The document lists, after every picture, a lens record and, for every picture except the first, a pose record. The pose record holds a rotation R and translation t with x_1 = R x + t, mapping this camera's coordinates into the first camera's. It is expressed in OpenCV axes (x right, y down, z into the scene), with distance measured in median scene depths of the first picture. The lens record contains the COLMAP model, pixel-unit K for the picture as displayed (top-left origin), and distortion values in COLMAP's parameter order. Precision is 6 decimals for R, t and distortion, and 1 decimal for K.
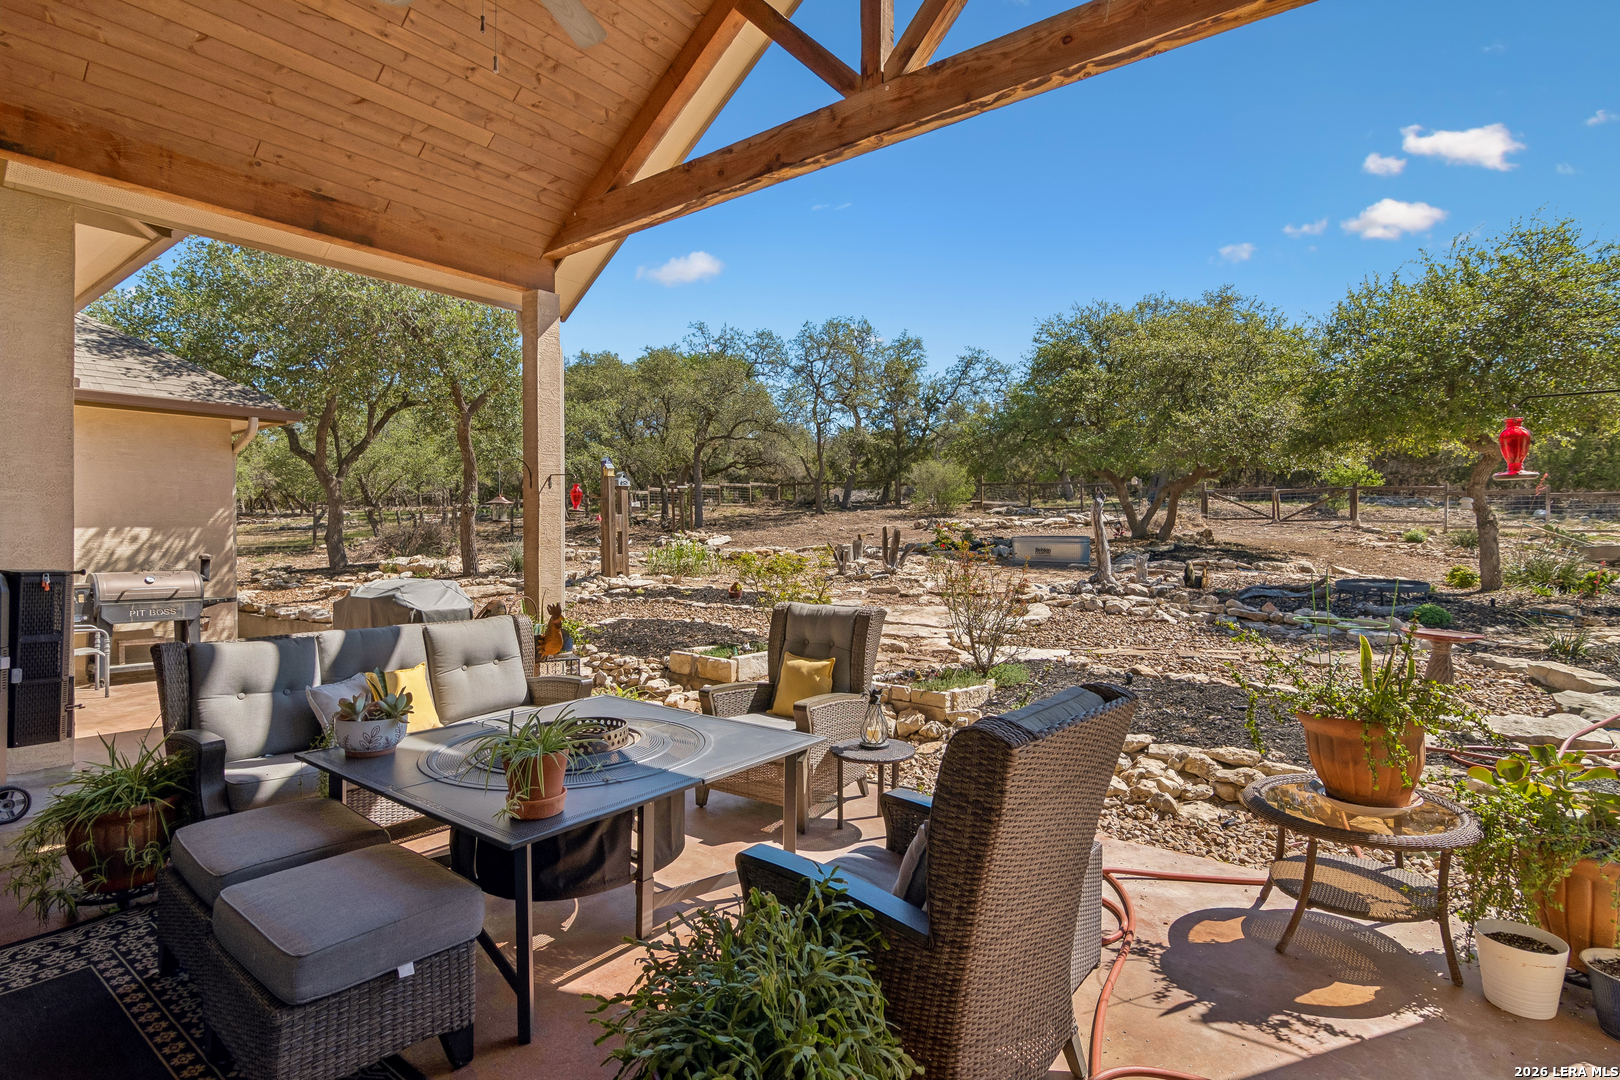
lens RADIAL K [[793.1, 0, 815.7], [0, 793.1, 532.1], [0, 0, 1]] dist [-0.015736, -0.000479]
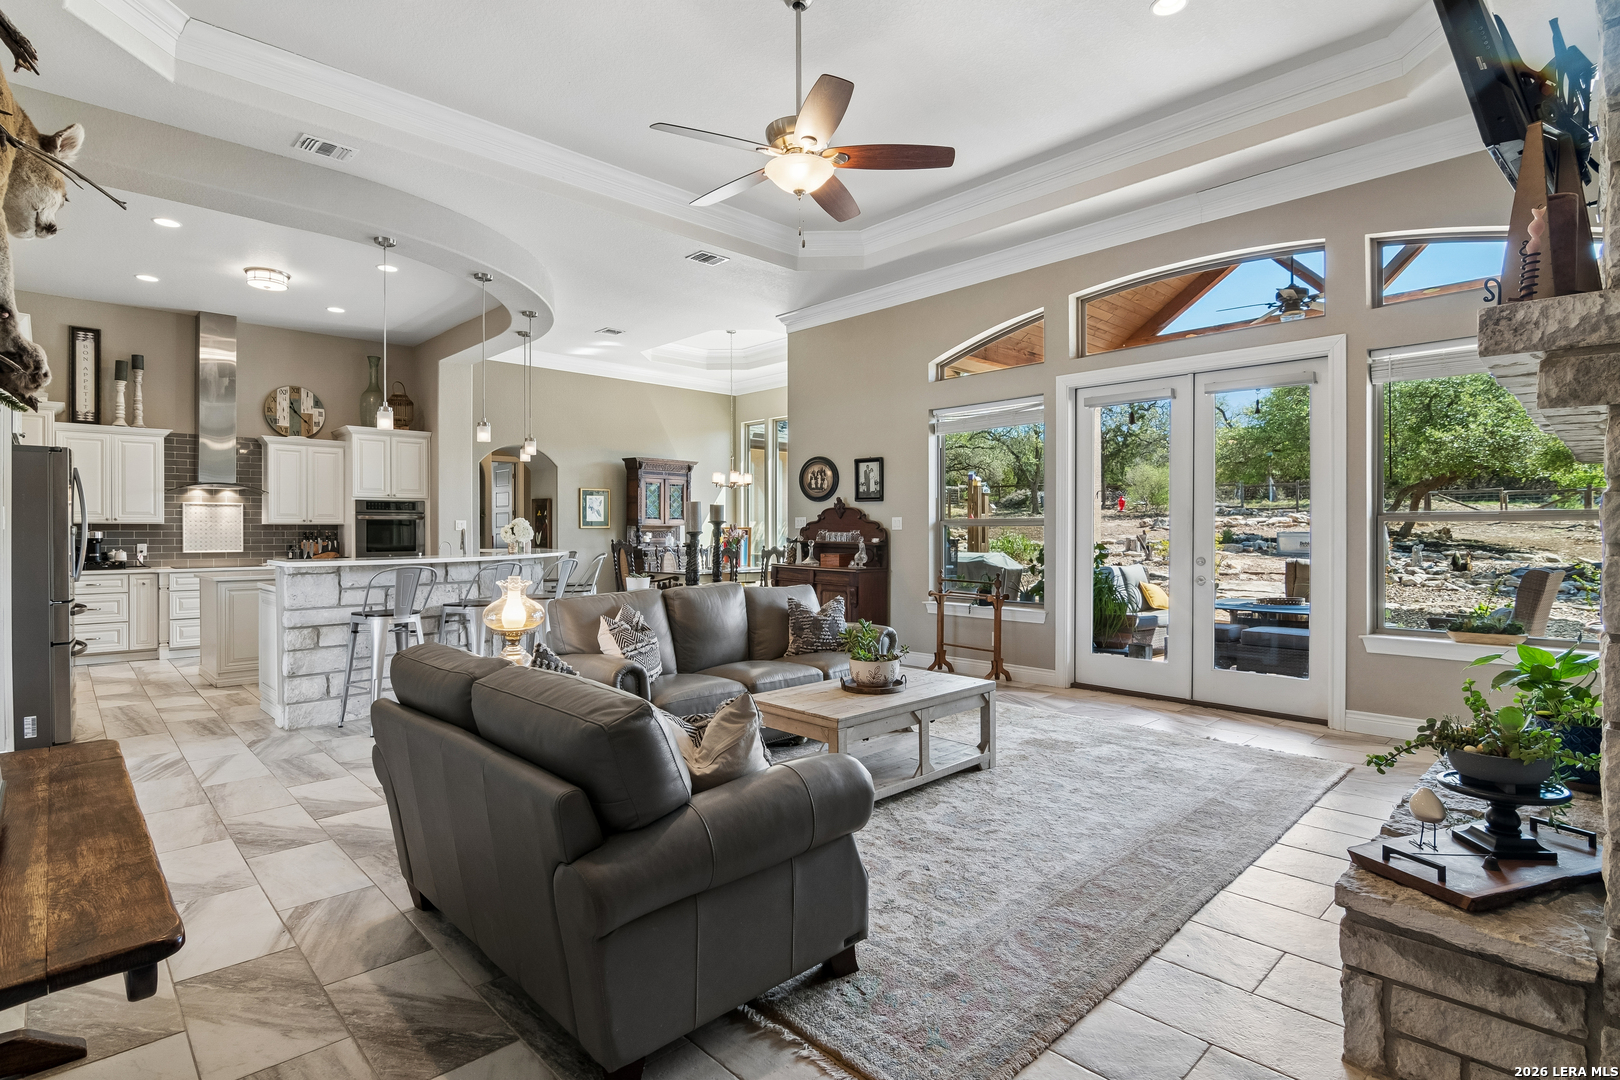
lens RADIAL K [[793.1, 0, 815.7], [0, 793.1, 532.1], [0, 0, 1]] dist [-0.015736, -0.000479]
pose [[0.985597, 0.003544, -0.169076, -0.261735], [-0.003504, 0.999994, 0.000530, 0.007362], [0.169077, 0.000070, 0.985603, -0.335576]]
